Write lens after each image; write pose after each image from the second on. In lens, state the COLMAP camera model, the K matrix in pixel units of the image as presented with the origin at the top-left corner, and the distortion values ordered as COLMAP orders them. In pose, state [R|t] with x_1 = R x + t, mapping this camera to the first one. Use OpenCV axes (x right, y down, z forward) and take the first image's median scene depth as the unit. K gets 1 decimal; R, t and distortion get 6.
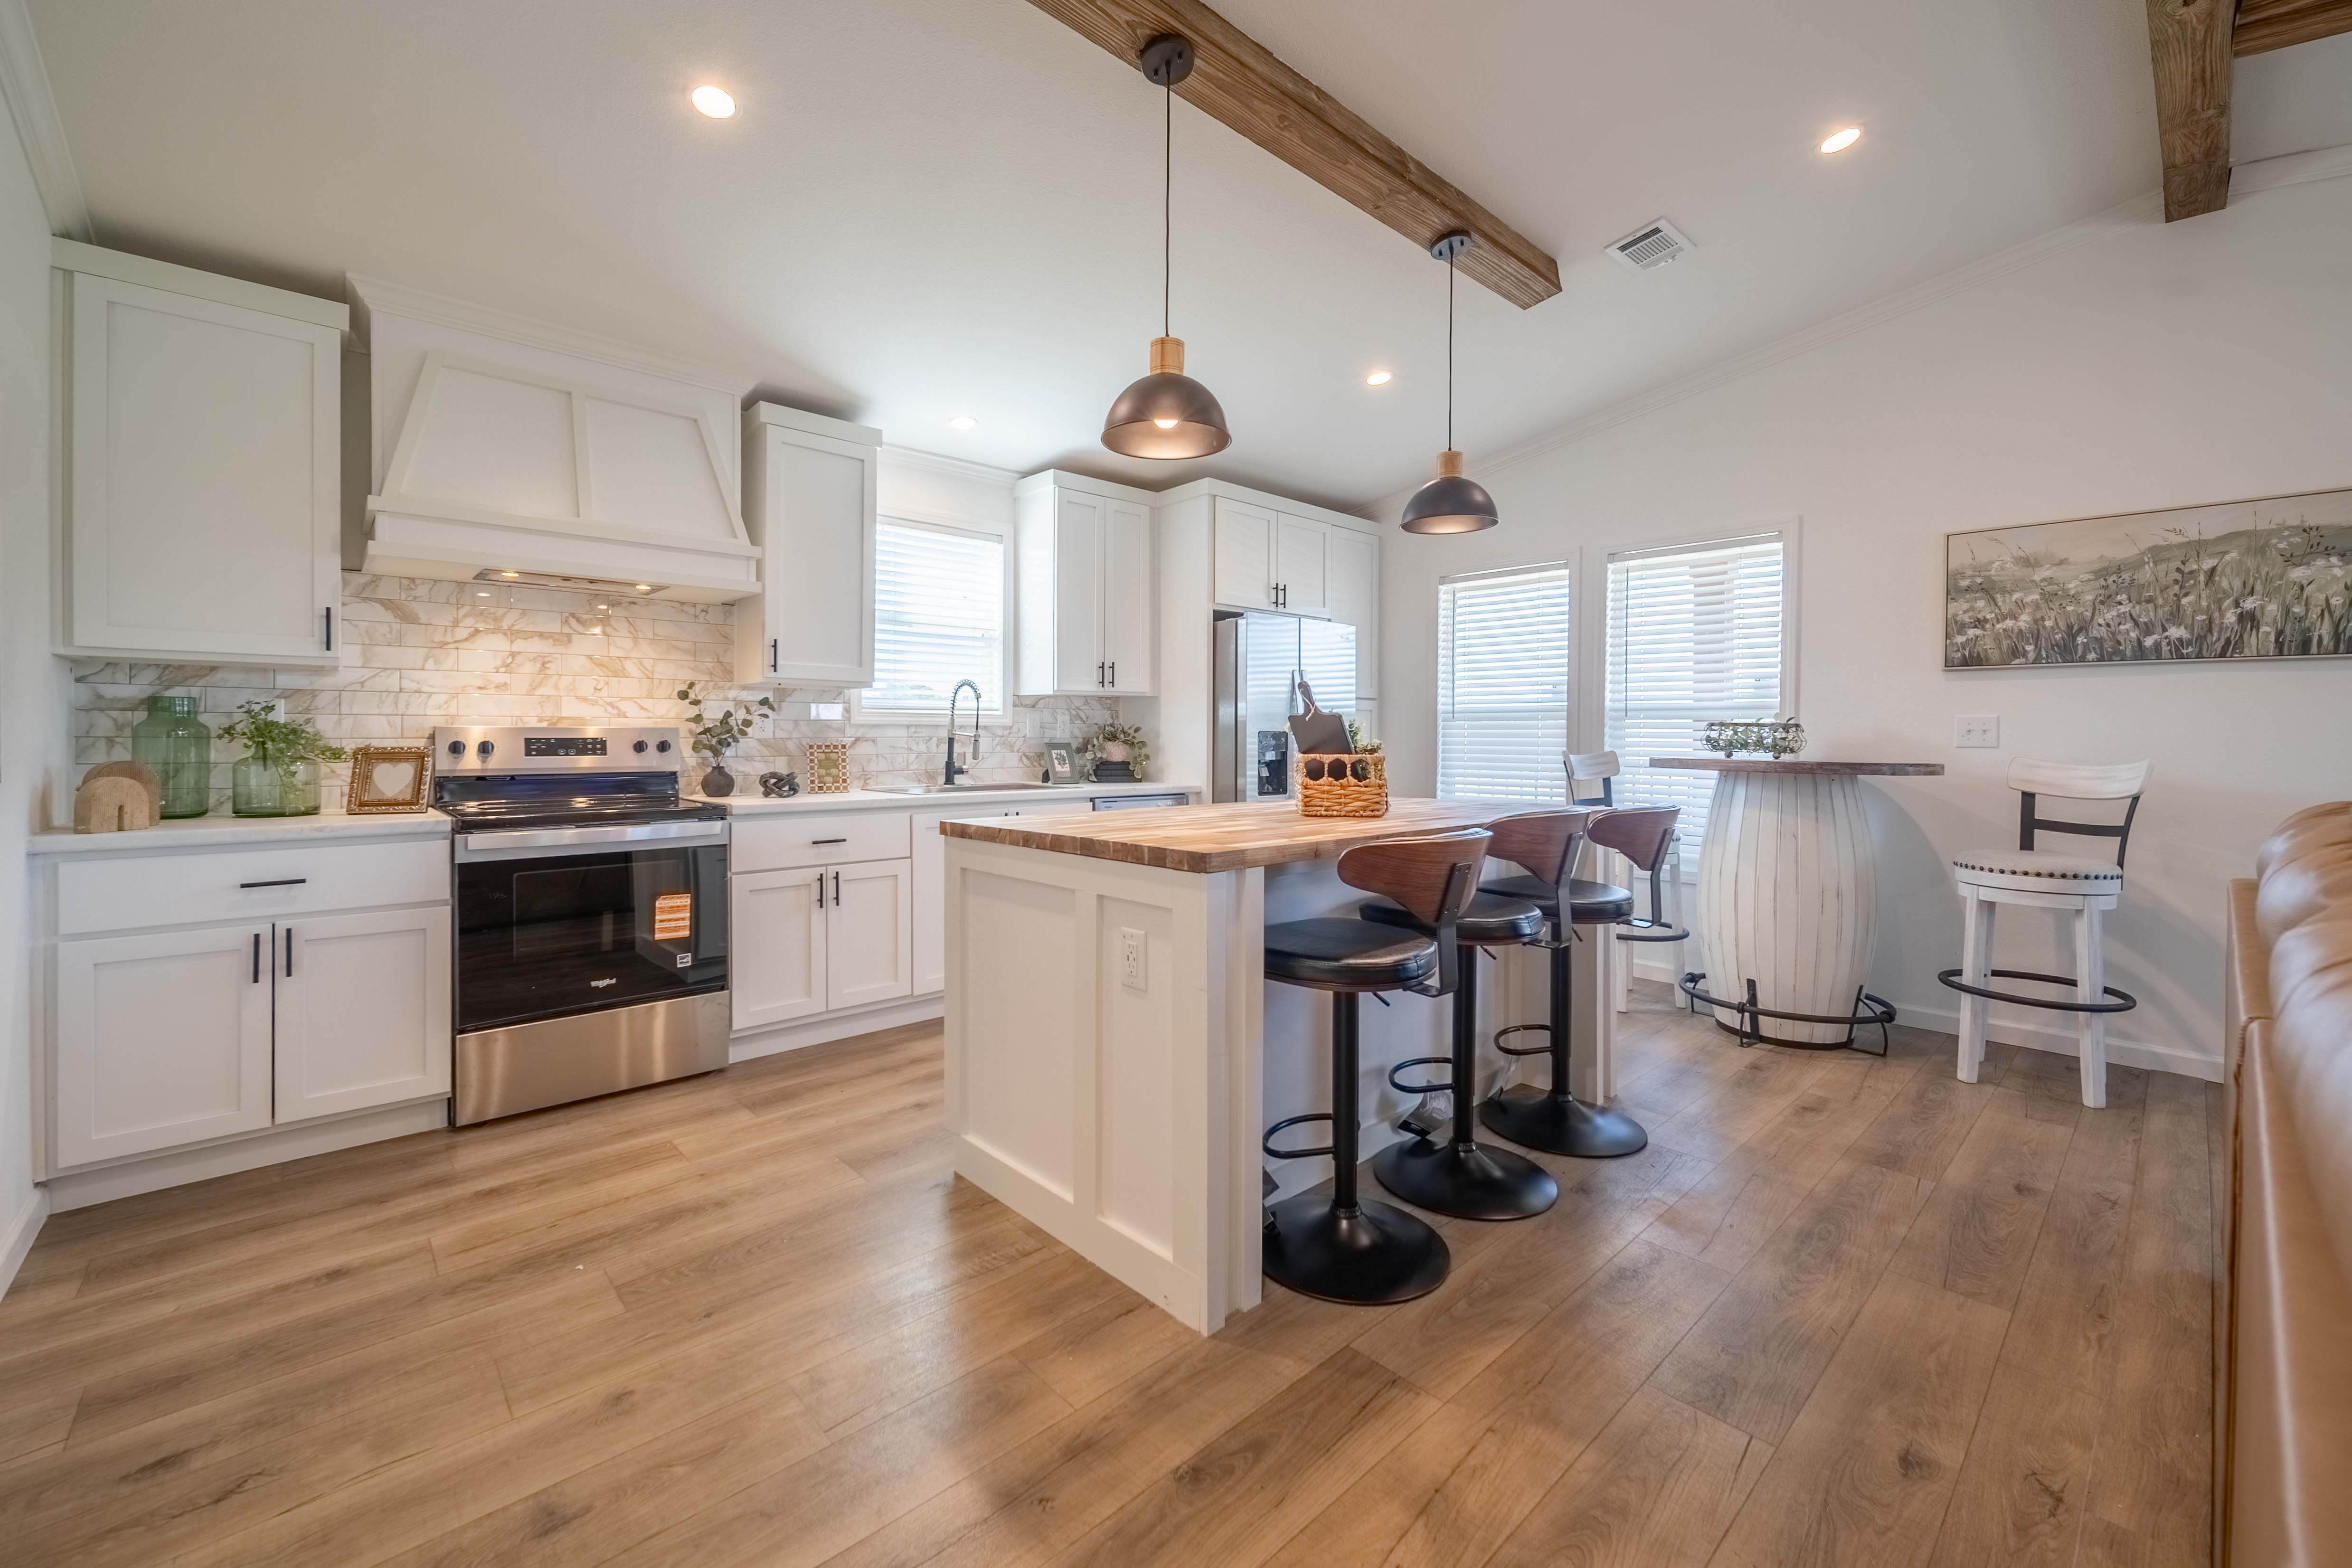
lens RADIAL K [[944.4, 0, 1151.5], [0, 944.4, 745.3], [0, 0, 1]] dist [-0.001206, -0.000914]
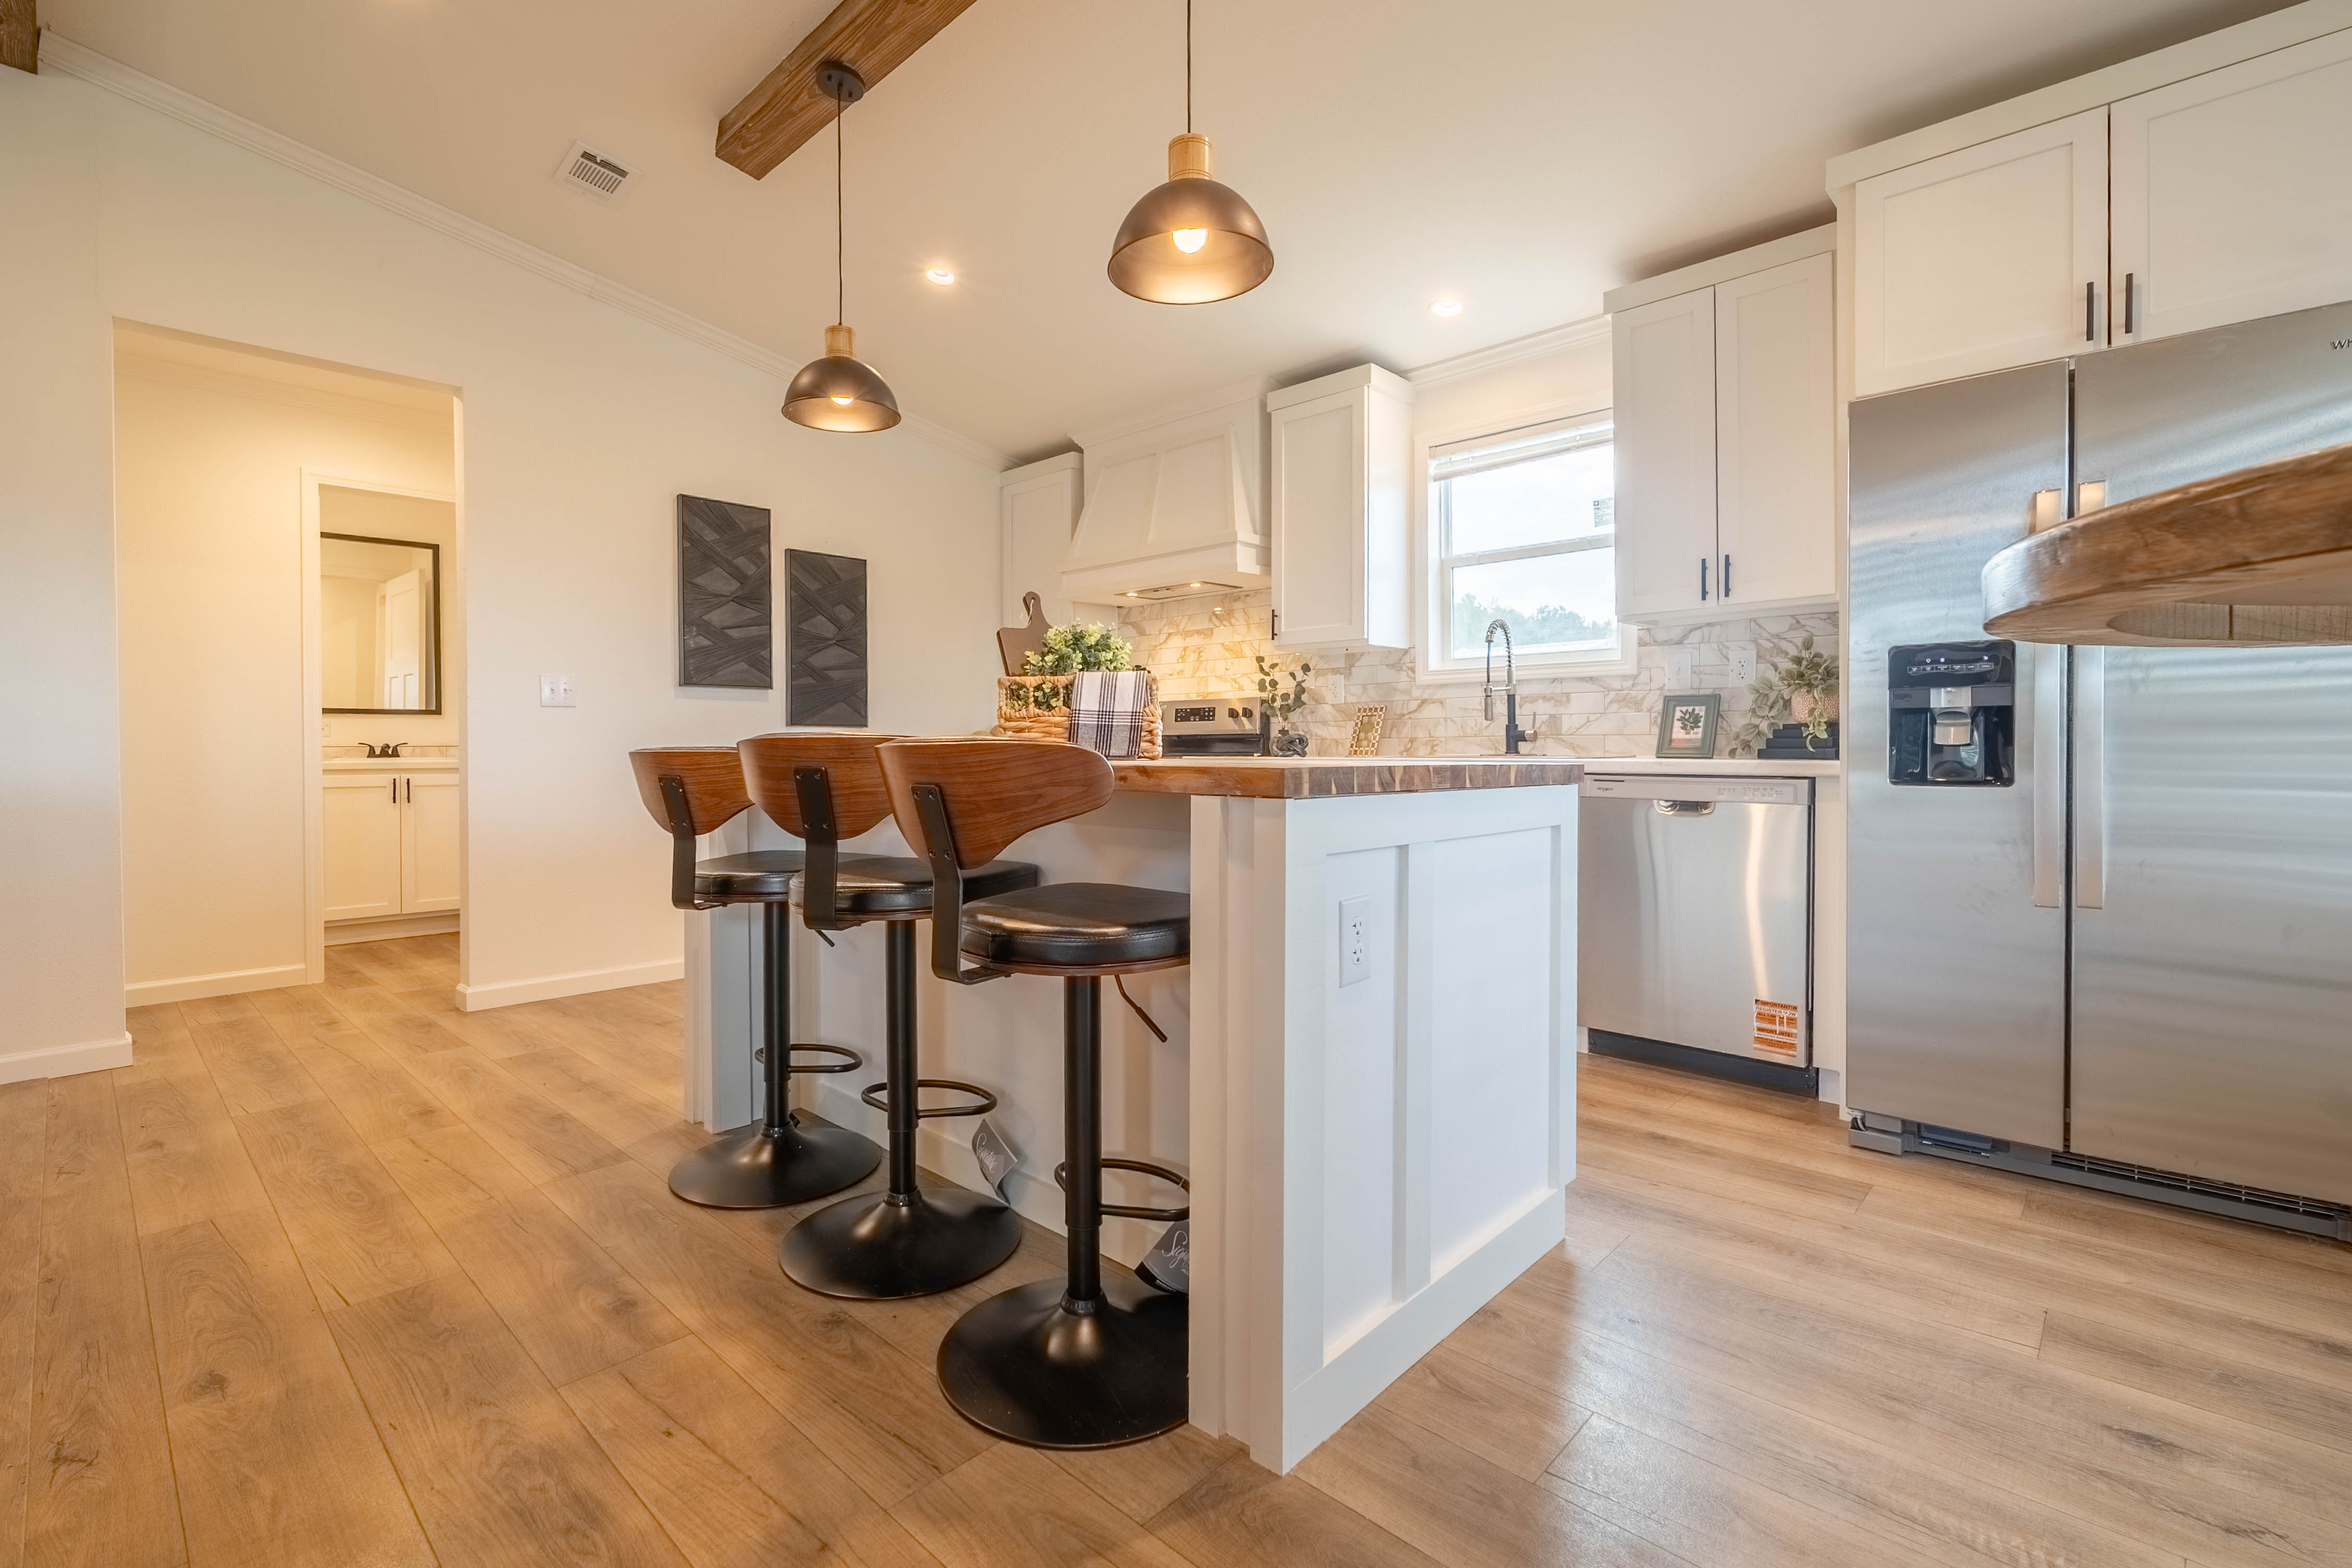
lens RADIAL K [[1052.4, 0, 1129.5], [0, 1052.4, 757.1], [0, 0, 1]] dist [-0.001270, -0.000209]
pose [[0.062375, 0.005726, -0.998036, 0.804401], [-0.004414, 0.999975, 0.005461, 0.050720], [0.998043, 0.004065, 0.062399, 0.777710]]
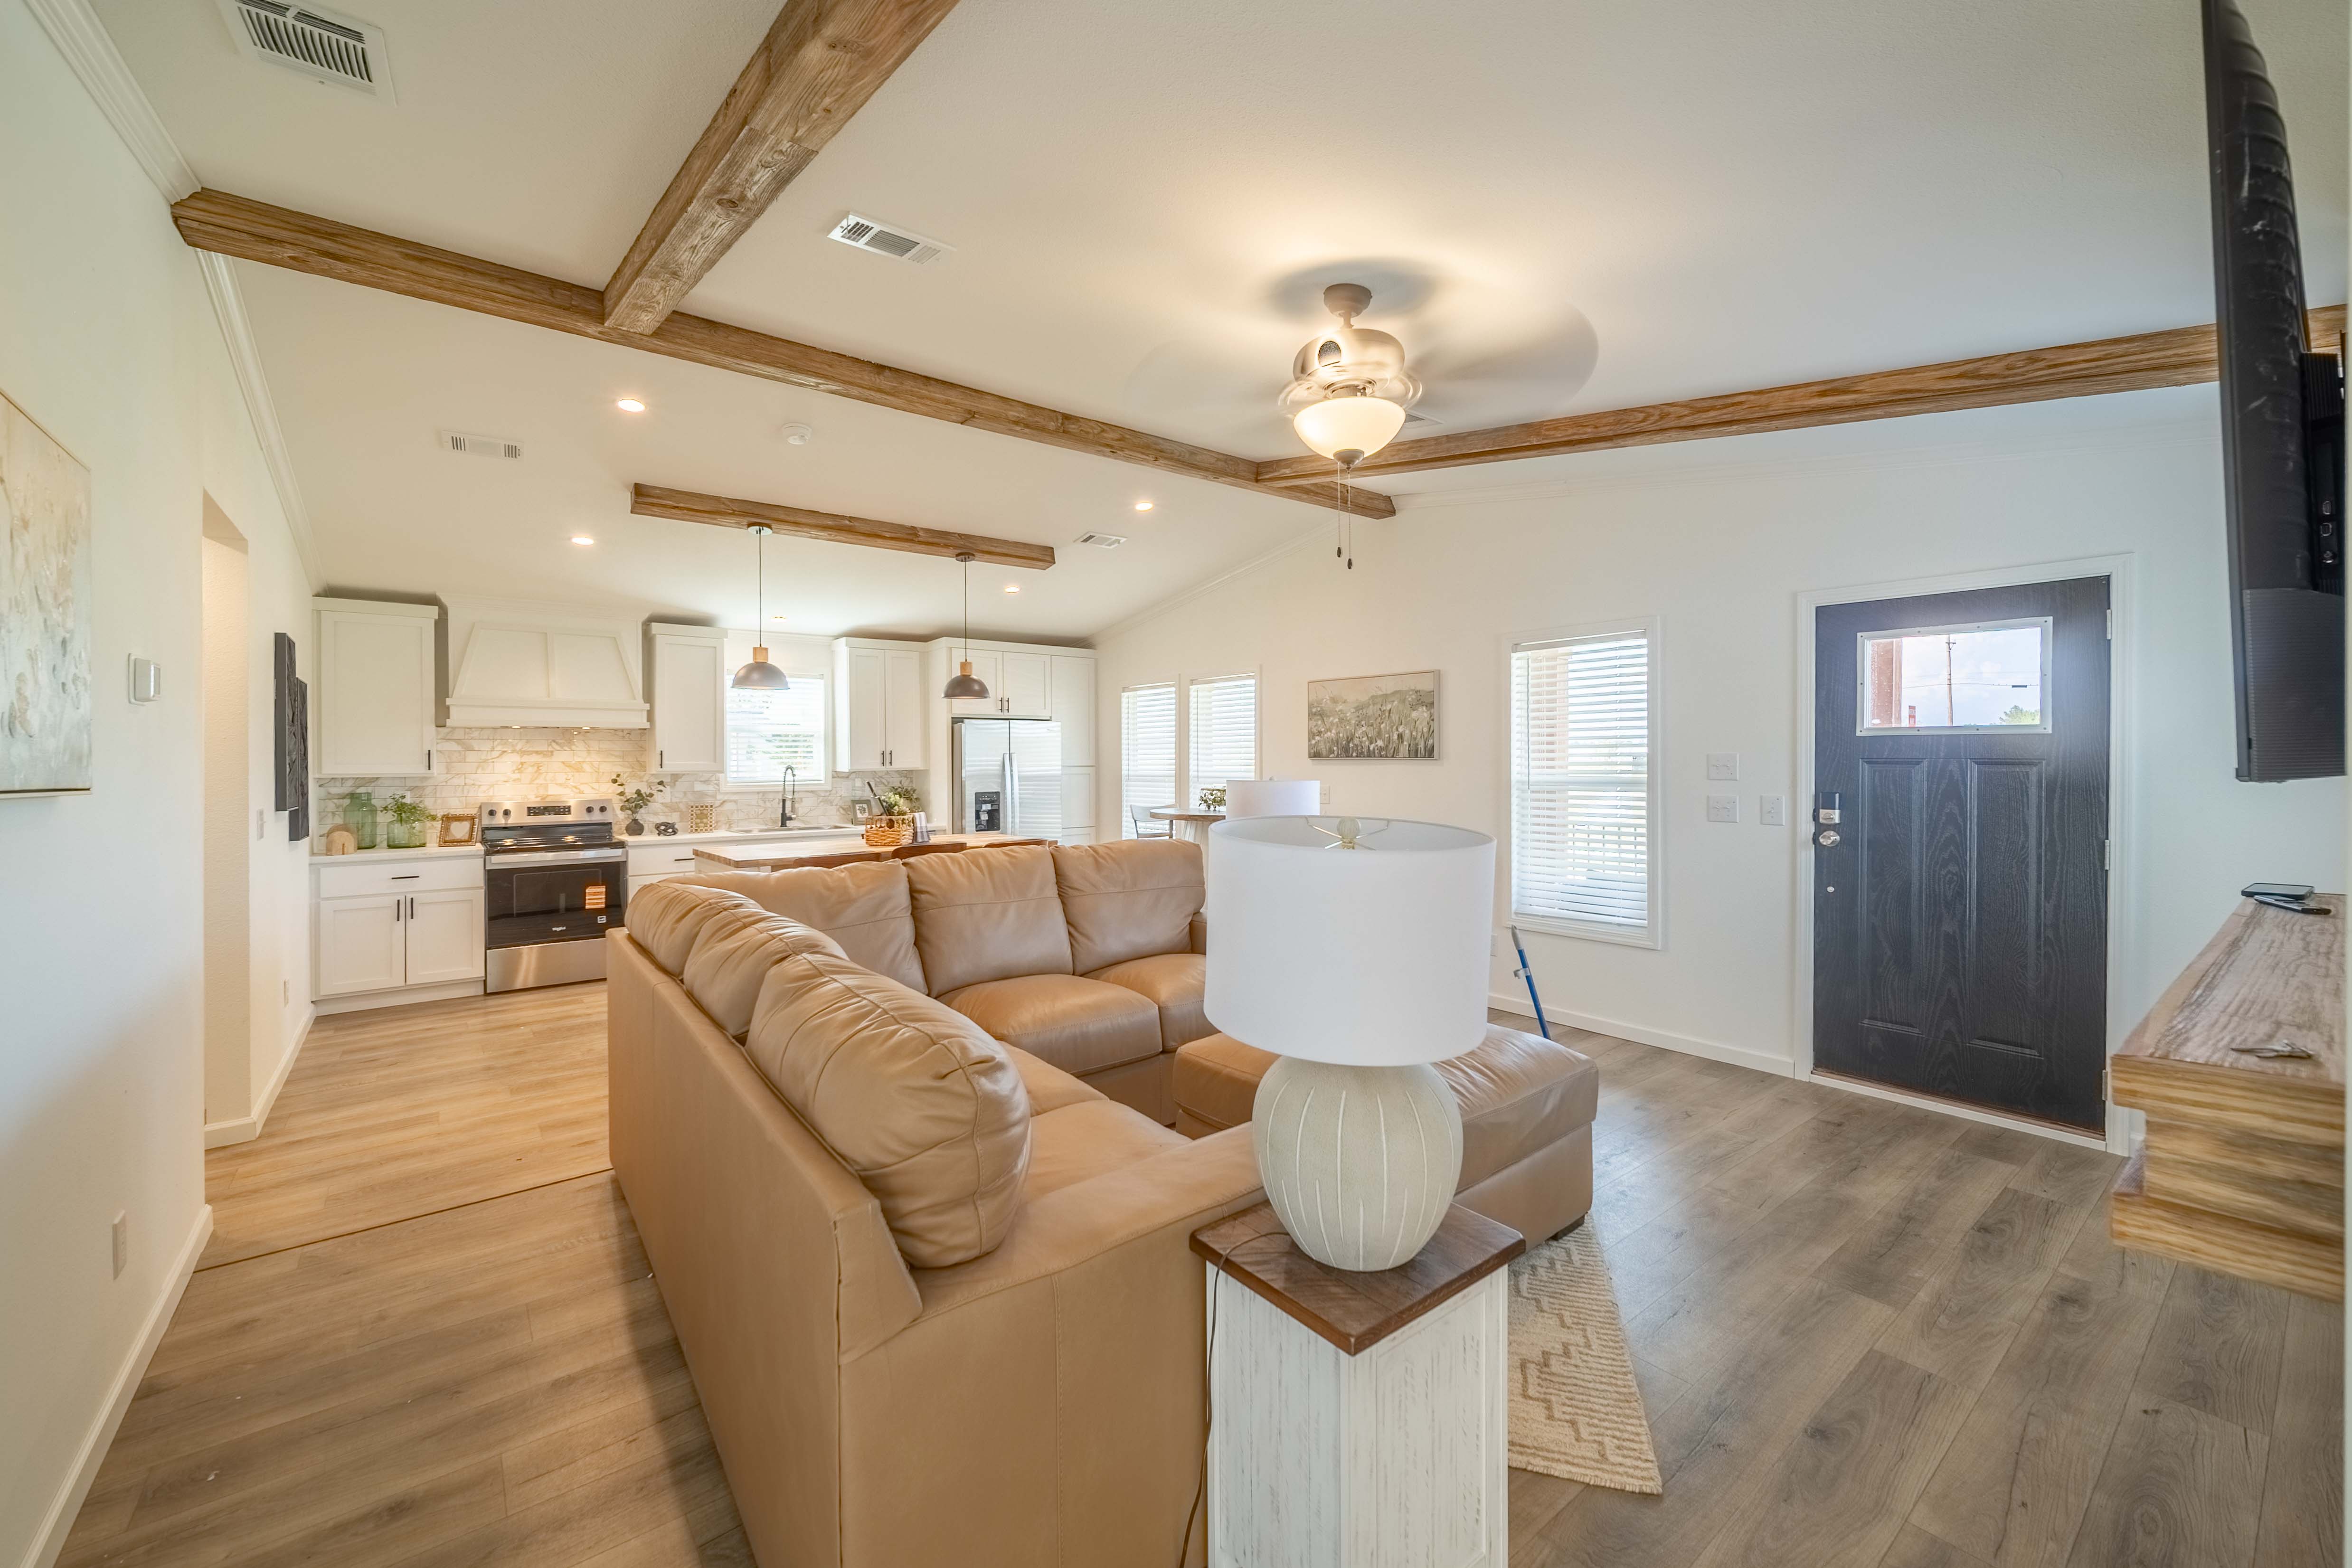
lens RADIAL K [[939.1, 0, 1171.4], [0, 939.1, 765.2], [0, 0, 1]] dist [-0.000336, -0.000039]
pose [[0.997960, -0.010289, -0.063007, 0.730916], [0.009906, 0.999931, -0.006383, -0.063141], [0.063068, 0.005746, 0.997993, -0.791584]]
